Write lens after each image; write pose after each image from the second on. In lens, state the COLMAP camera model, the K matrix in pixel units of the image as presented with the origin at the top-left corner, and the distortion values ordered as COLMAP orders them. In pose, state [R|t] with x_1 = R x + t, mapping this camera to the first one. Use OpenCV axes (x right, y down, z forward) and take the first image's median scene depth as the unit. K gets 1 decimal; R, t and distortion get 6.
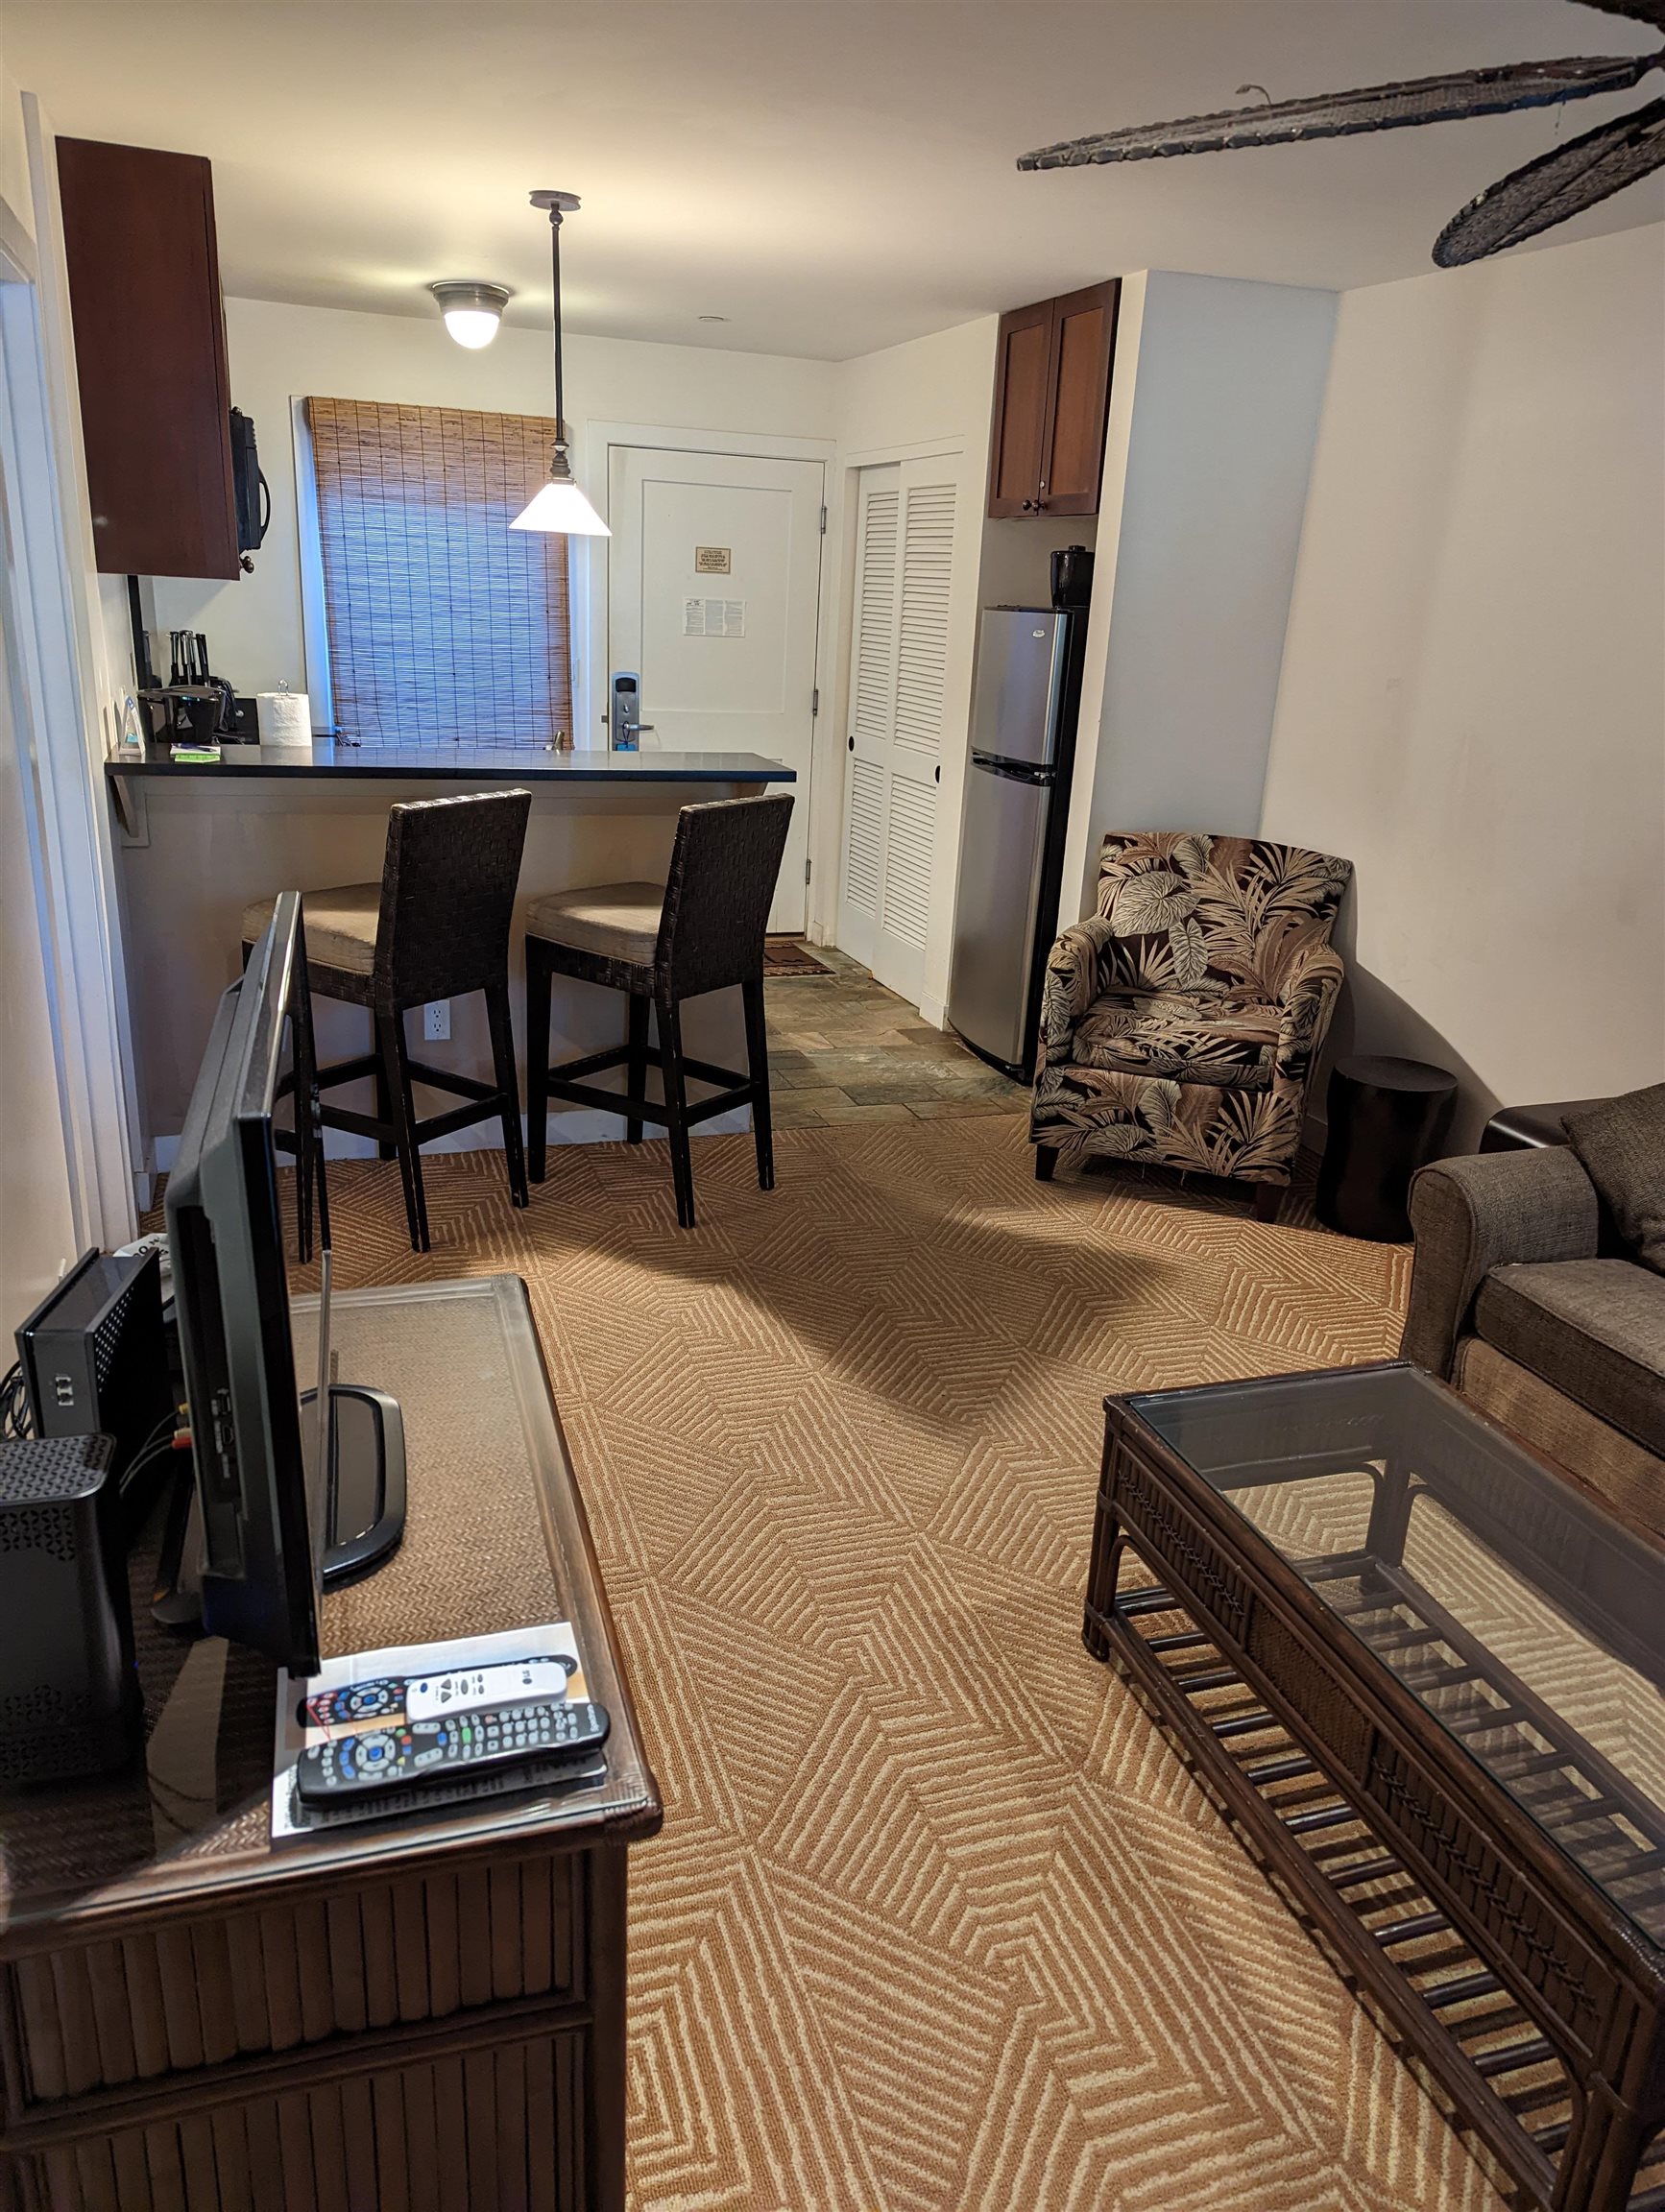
lens RADIAL K [[1518.2, 0, 832.5], [0, 1518.2, 1106.0], [0, 0, 1]] dist [0.036109, -0.003275]
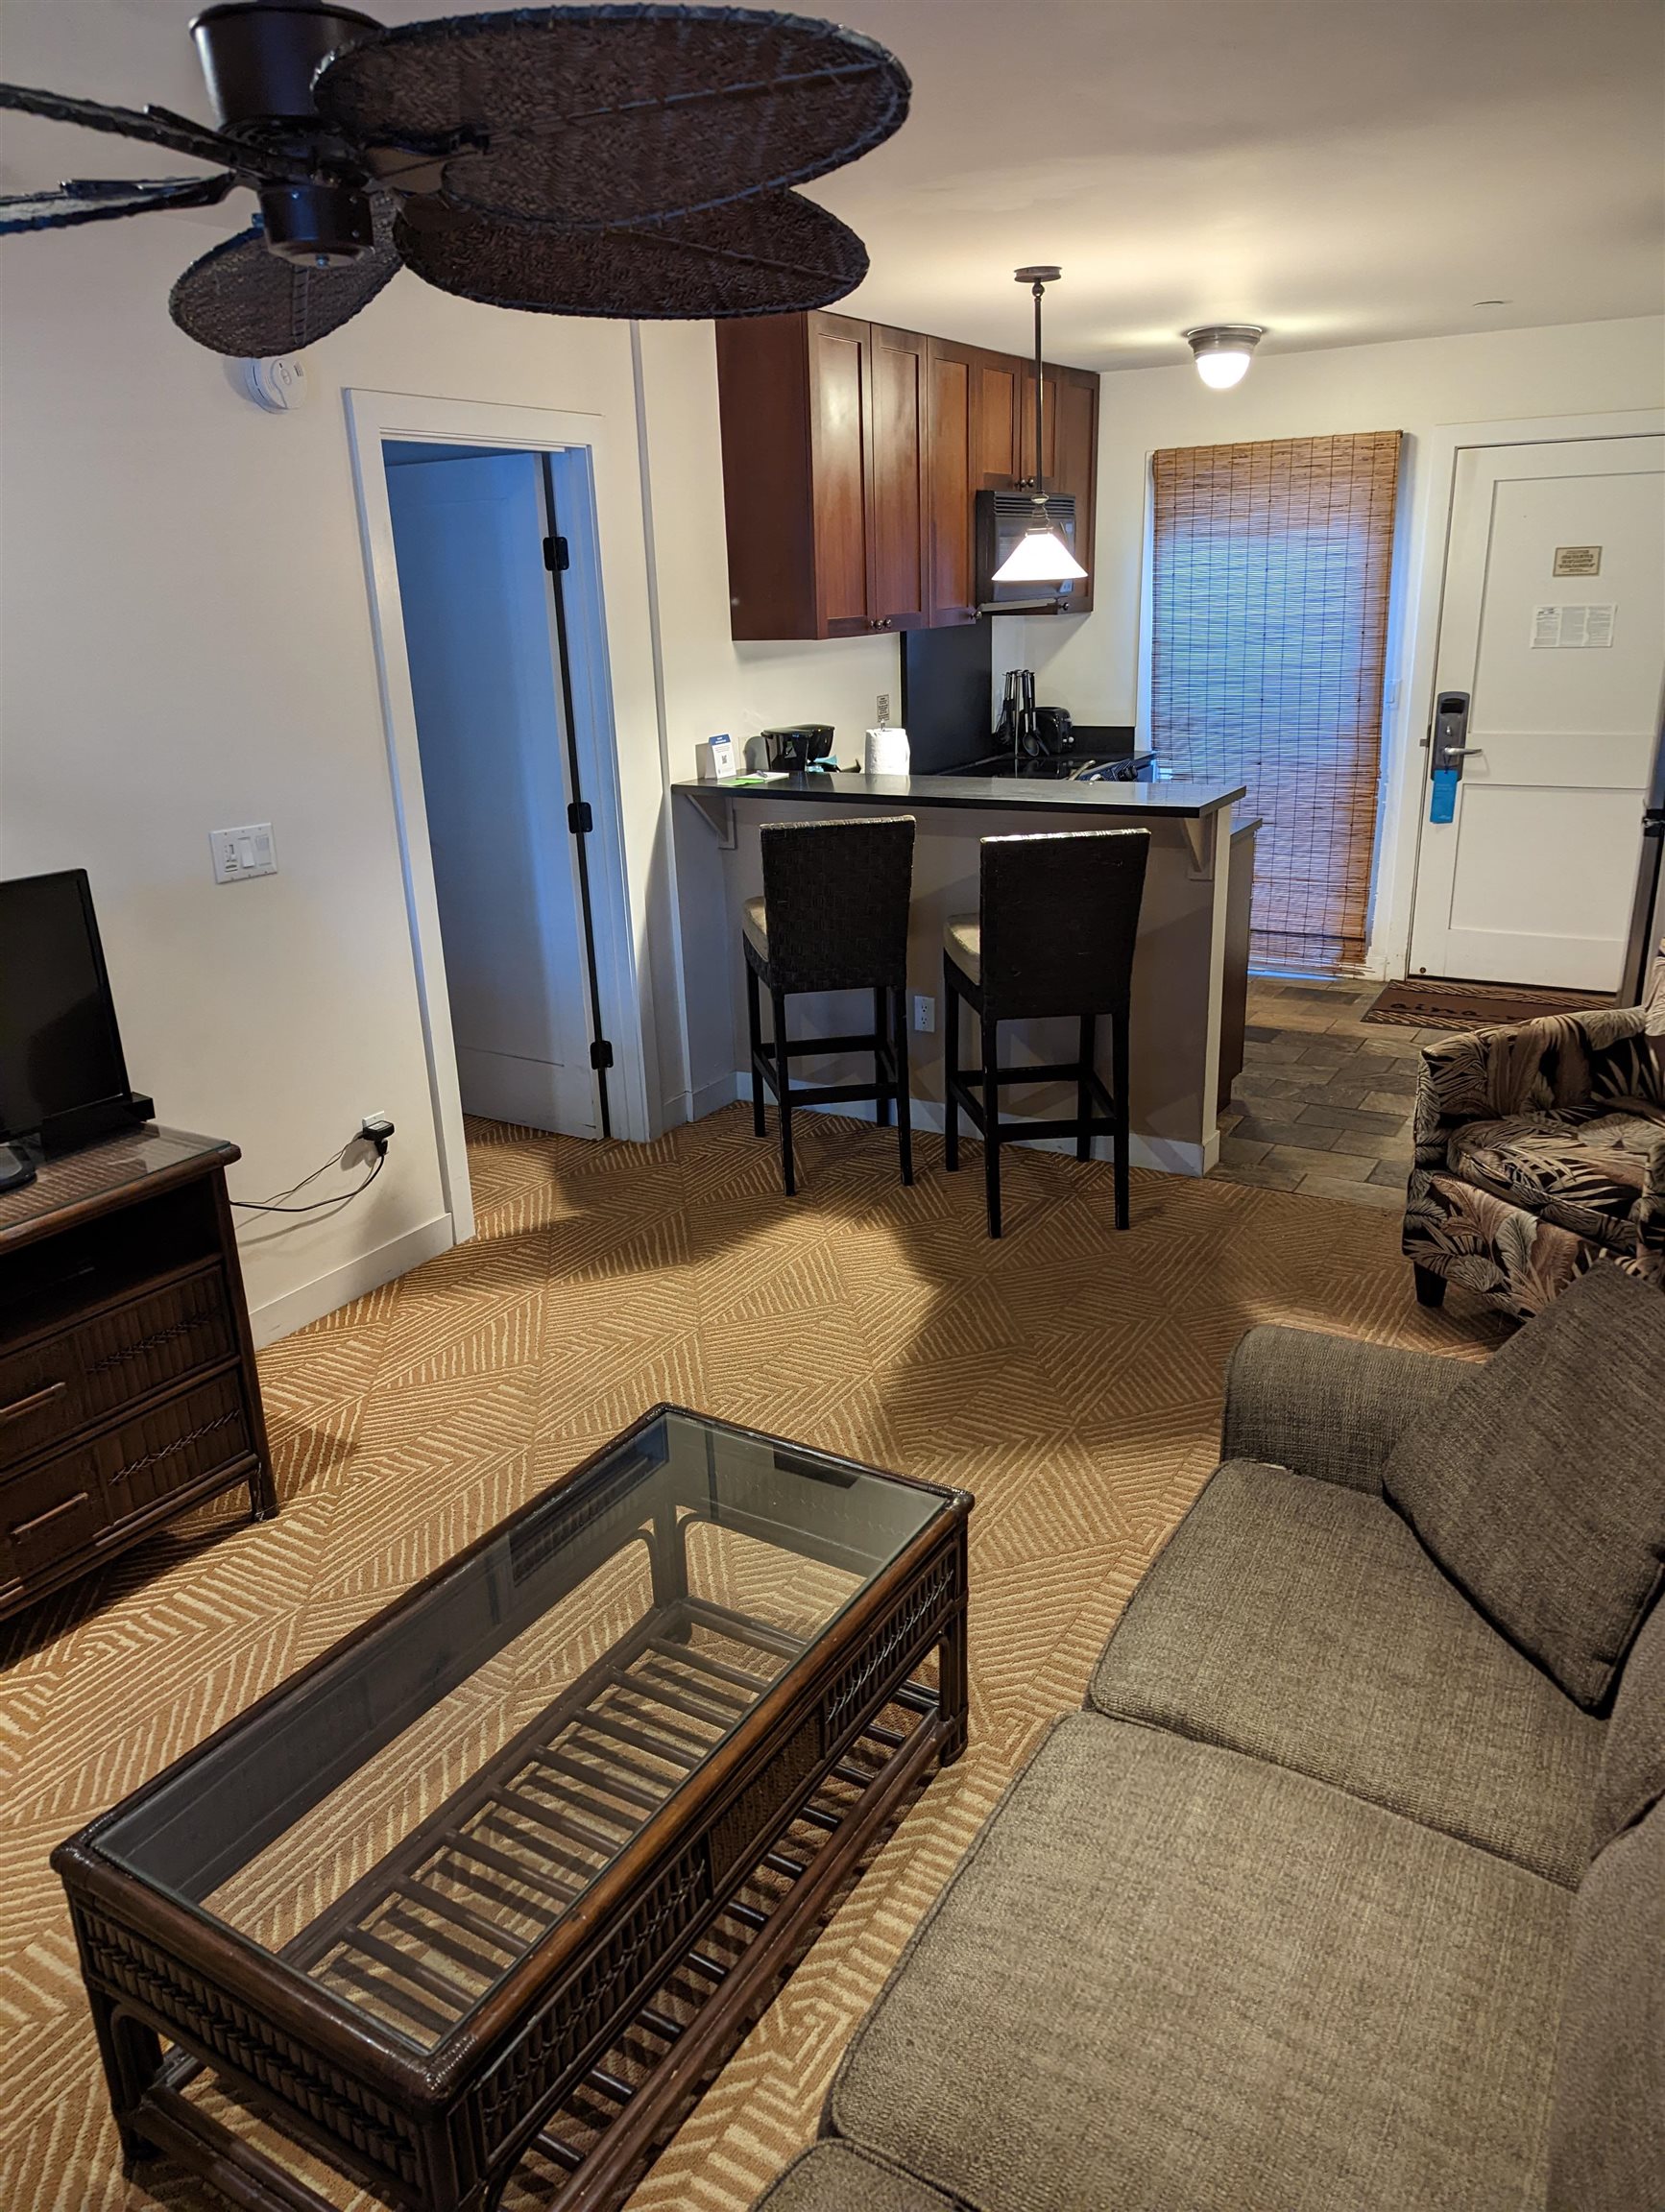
lens RADIAL K [[1518.2, 0, 832.5], [0, 1518.2, 1106.0], [0, 0, 1]] dist [0.036109, -0.003275]
pose [[0.652974, 0.182028, -0.735180, 0.546891], [-0.186206, 0.979479, 0.077130, -0.064674], [0.734133, 0.086531, 0.673469, 0.193029]]
